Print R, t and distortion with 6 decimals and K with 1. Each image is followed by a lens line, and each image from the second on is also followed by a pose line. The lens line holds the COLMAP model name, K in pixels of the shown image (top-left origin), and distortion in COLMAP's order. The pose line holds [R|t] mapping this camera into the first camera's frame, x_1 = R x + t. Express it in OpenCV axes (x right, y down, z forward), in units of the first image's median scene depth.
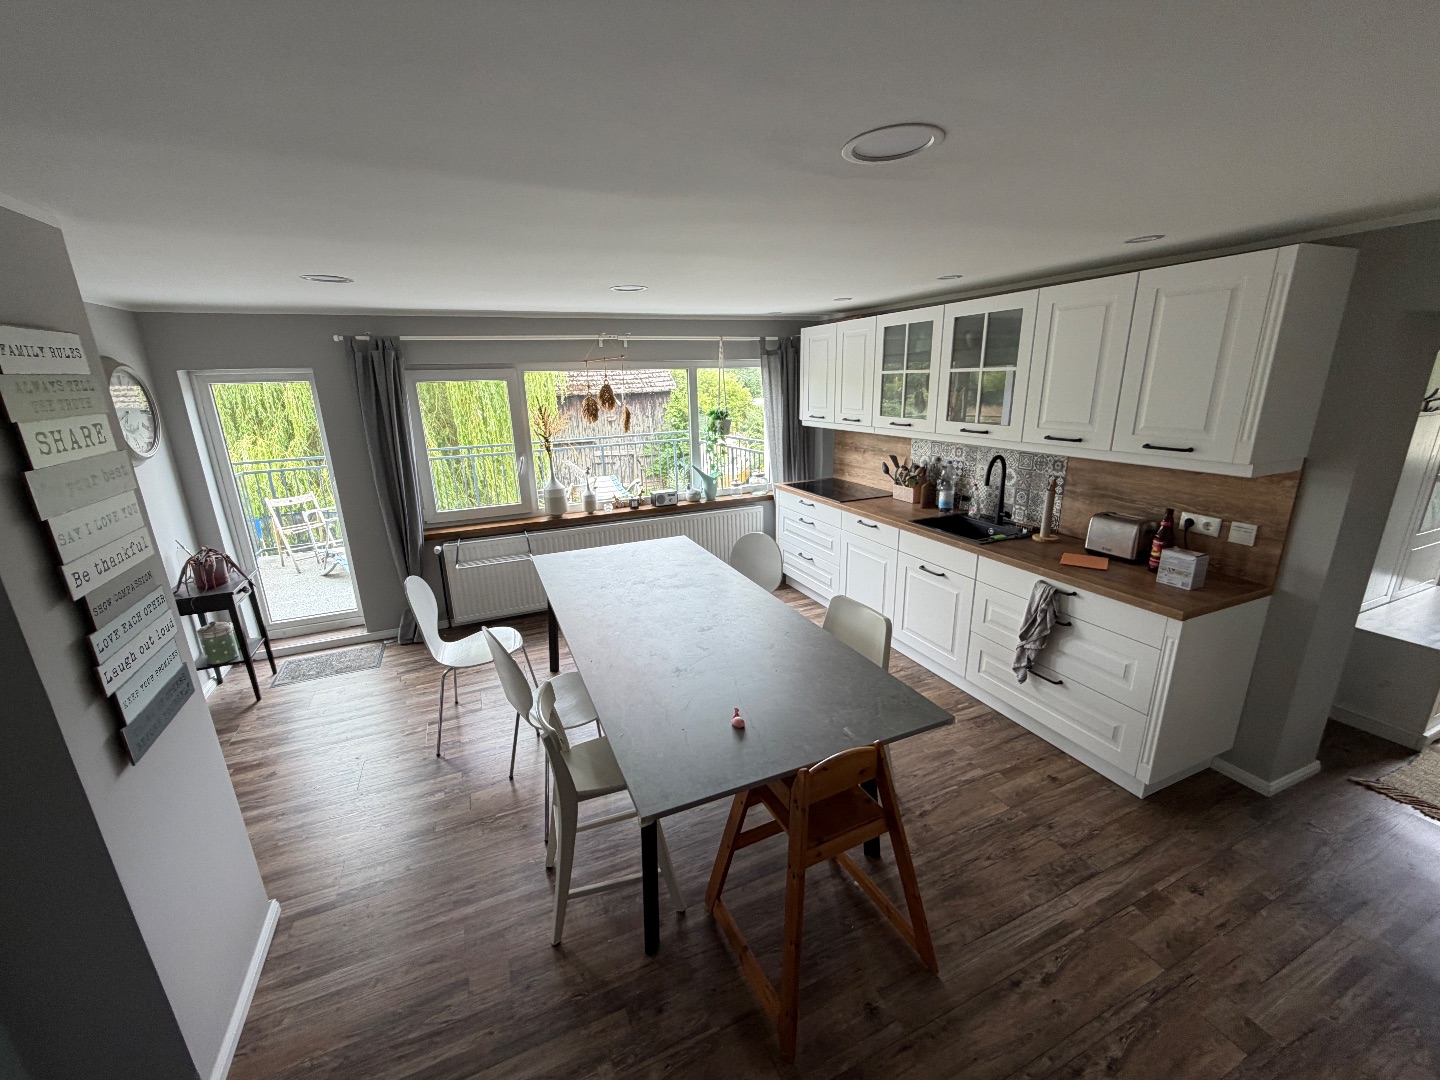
lens RADIAL K [[578.2, 0, 716.7], [0, 578.2, 543.0], [0, 0, 1]] dist [0.000924, -0.000577]
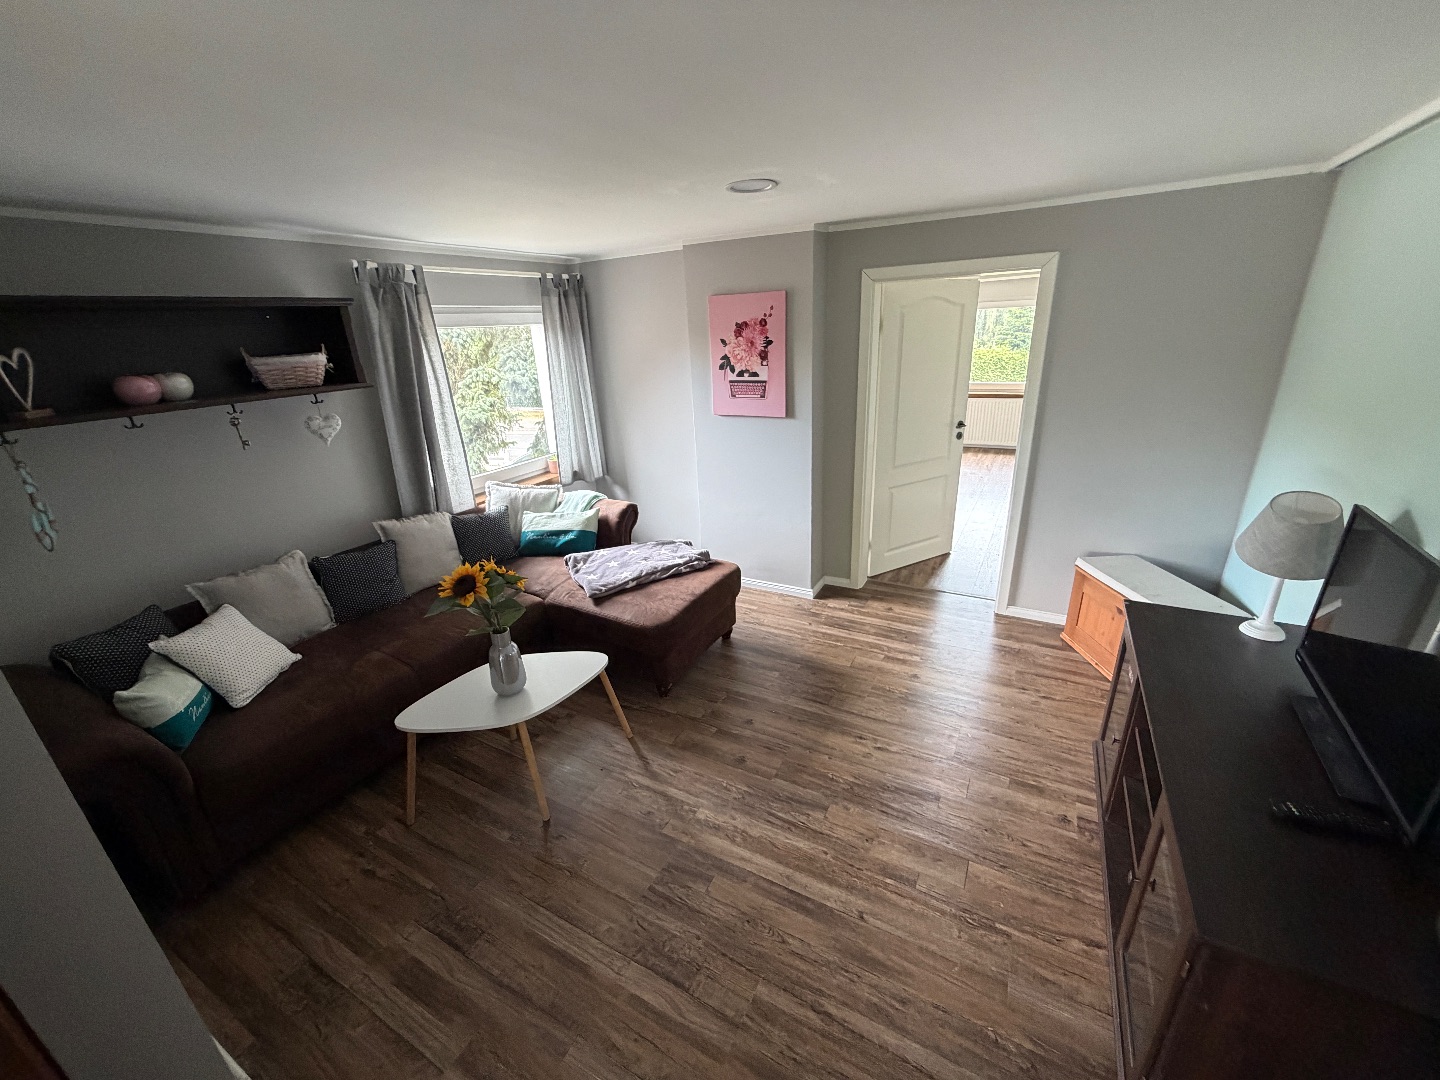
lens RADIAL K [[578.2, 0, 716.7], [0, 578.2, 543.0], [0, 0, 1]] dist [0.000924, -0.000577]
pose [[0.605738, 0.288797, -0.741403, 1.189235], [-0.207749, 0.956886, 0.202999, -0.188859], [0.768064, 0.031062, 0.639619, 0.562413]]
